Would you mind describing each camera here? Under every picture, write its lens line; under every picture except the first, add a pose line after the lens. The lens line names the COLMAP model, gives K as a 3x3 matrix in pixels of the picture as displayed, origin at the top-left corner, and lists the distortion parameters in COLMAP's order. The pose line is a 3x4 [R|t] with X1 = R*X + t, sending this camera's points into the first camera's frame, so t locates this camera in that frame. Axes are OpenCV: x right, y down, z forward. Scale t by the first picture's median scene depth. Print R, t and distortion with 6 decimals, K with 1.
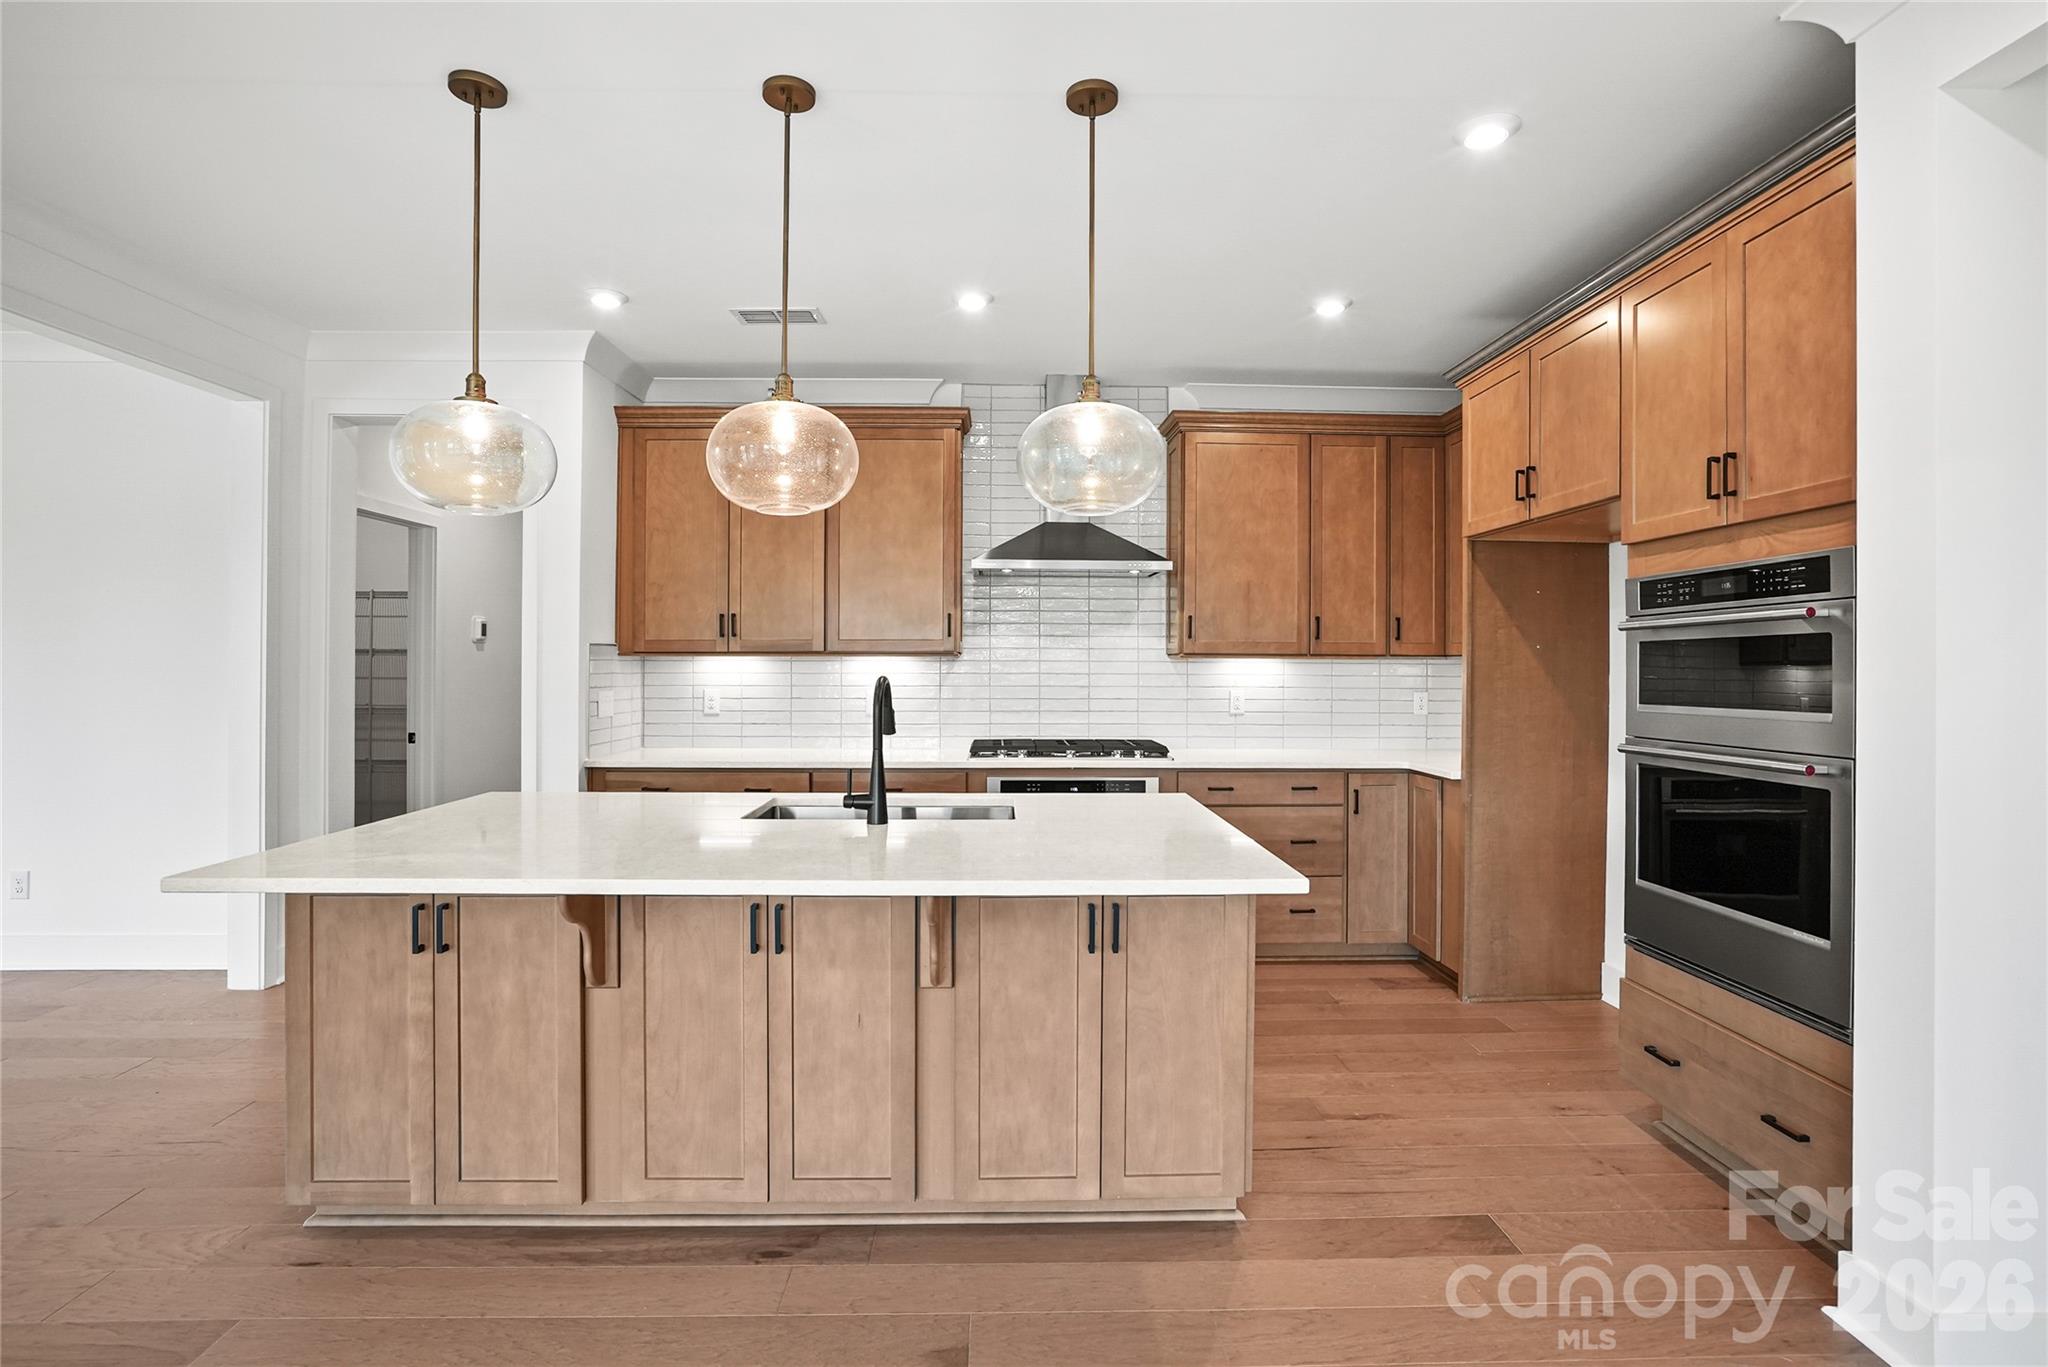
lens RADIAL K [[965.5, 0, 1025.4], [0, 965.5, 666.8], [0, 0, 1]] dist [-0.042606, 0.017877]
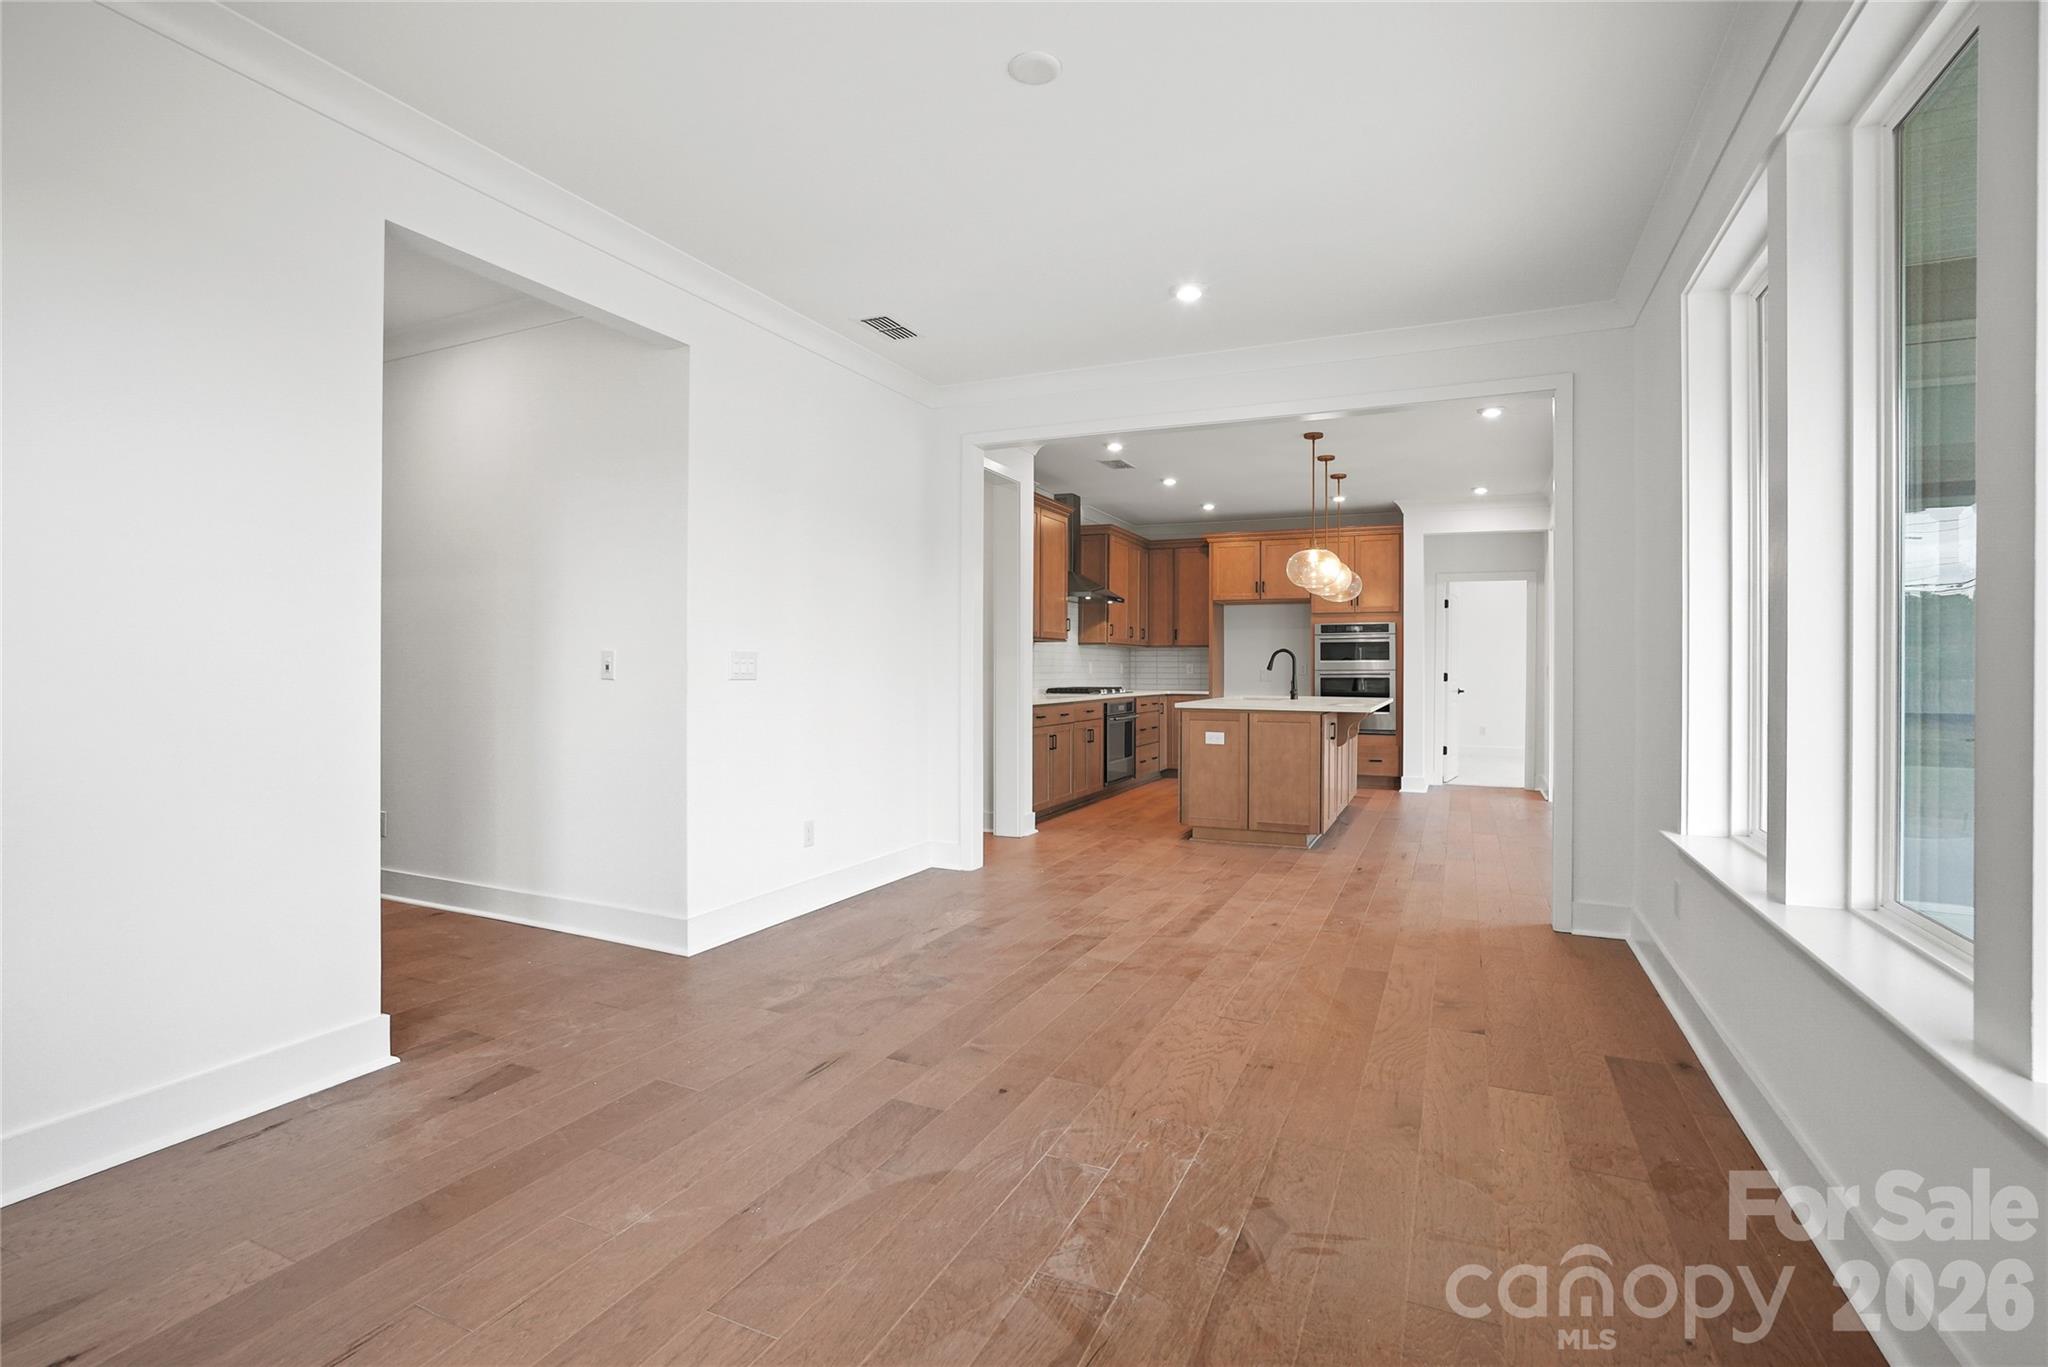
lens RADIAL K [[965.5, 0, 1019.3], [0, 965.5, 655.6], [0, 0, 1]] dist [-0.042606, 0.017877]
pose [[0.445207, 0.009889, 0.895373, -2.854592], [-0.000374, 0.999941, -0.010858, 0.057453], [-0.895428, 0.004499, 0.445184, 0.412739]]
